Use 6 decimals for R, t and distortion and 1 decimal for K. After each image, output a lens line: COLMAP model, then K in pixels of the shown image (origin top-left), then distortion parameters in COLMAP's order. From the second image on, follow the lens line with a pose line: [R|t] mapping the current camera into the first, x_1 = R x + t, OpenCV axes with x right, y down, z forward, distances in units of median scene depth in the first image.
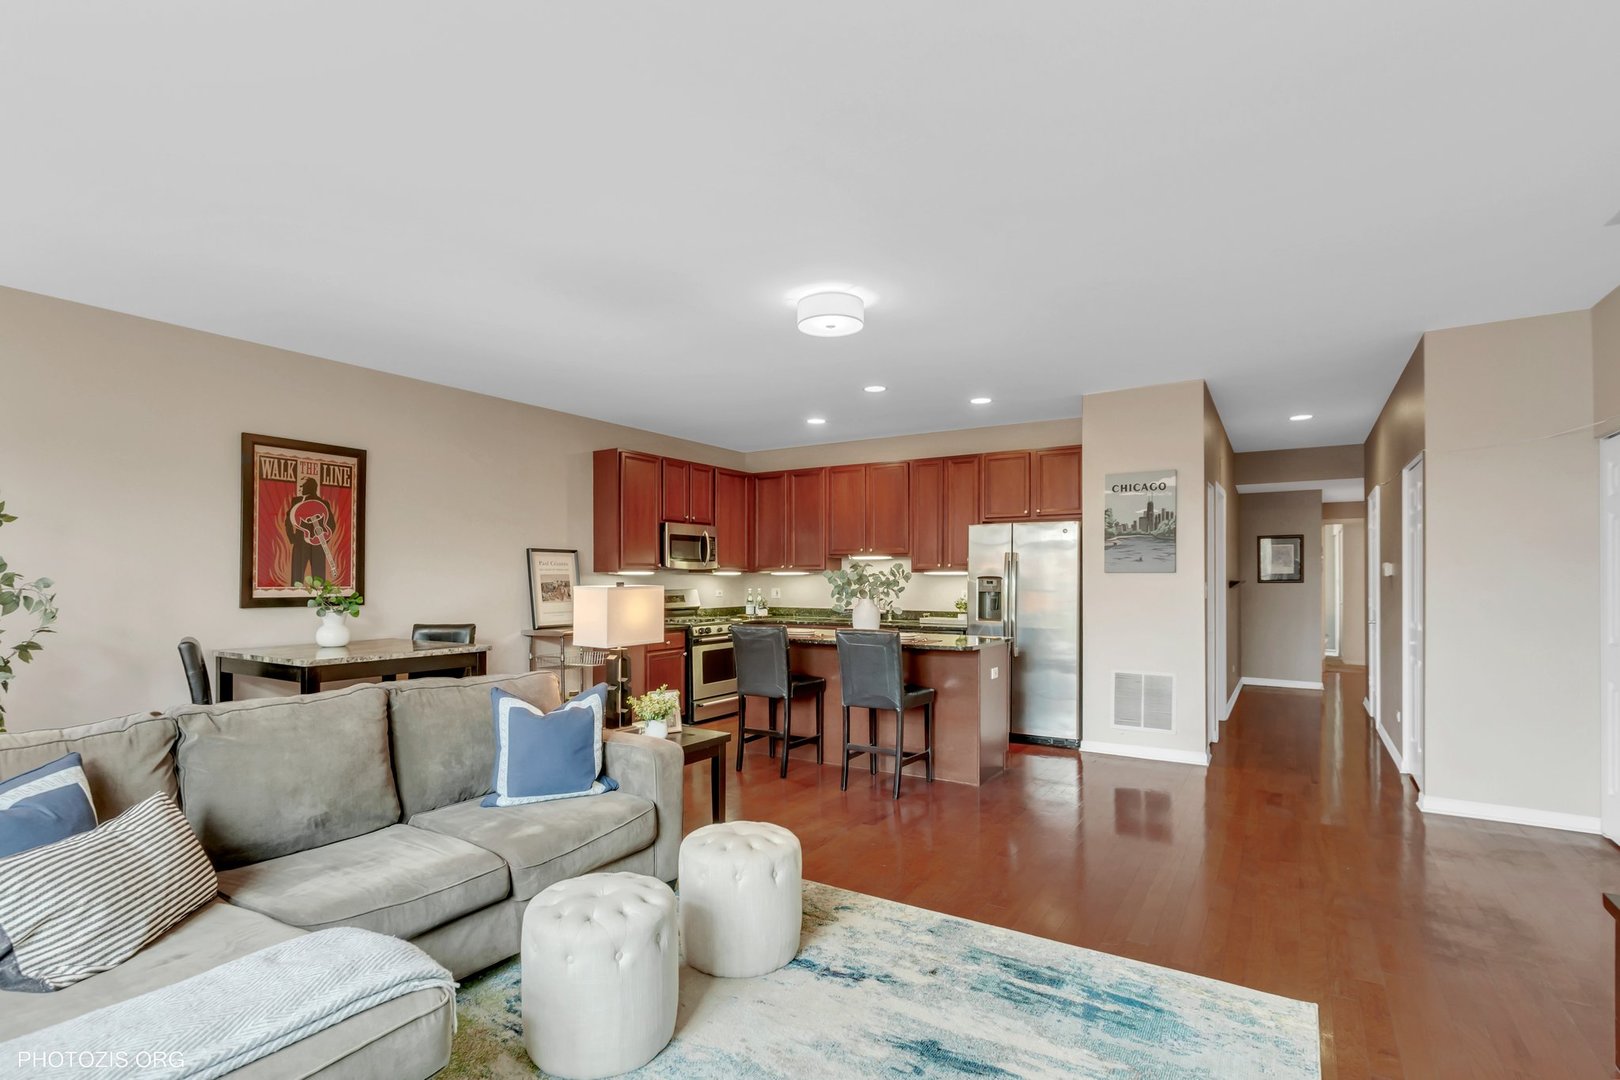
lens RADIAL K [[807.4, 0, 799.0], [0, 807.4, 572.7], [0, 0, 1]] dist [0.002331, 0.000939]
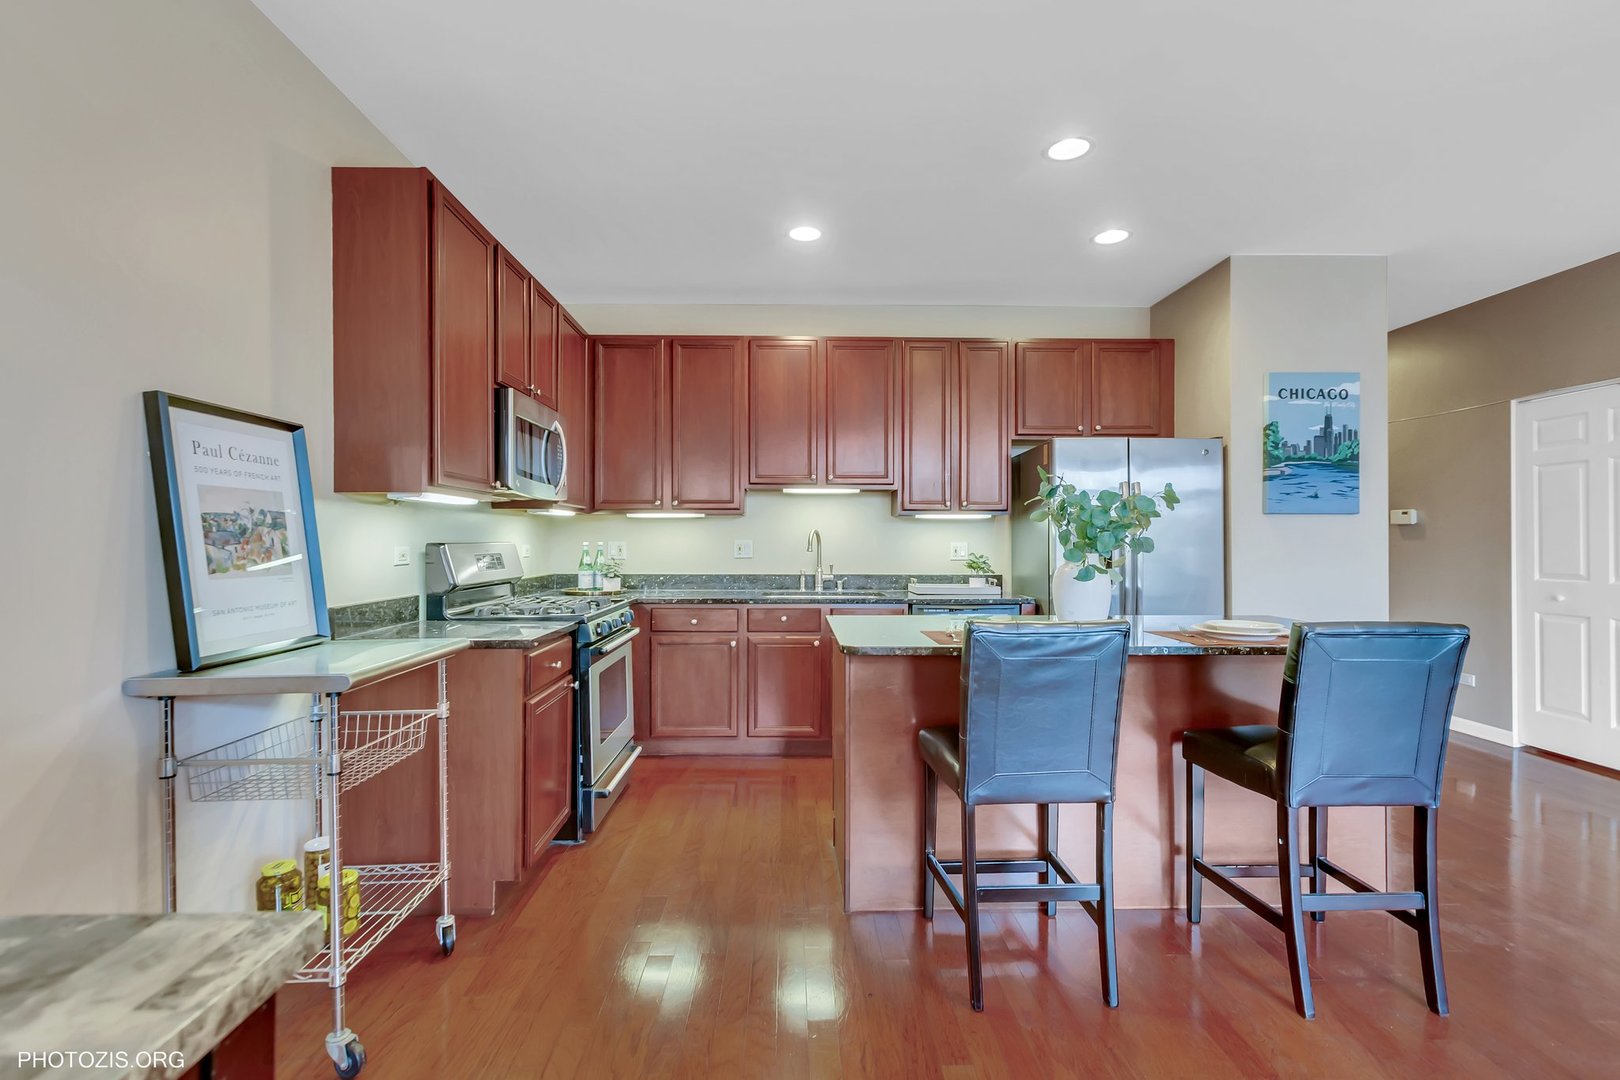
lens RADIAL K [[745.4, 0, 813.8], [0, 745.4, 537.5], [0, 0, 1]] dist [0.003328, 0.000187]
pose [[0.828681, 0.003358, 0.559712, -0.307183], [-0.003942, 0.999992, -0.000164, 0.022510], [-0.559708, -0.002070, 0.828687, 0.687543]]
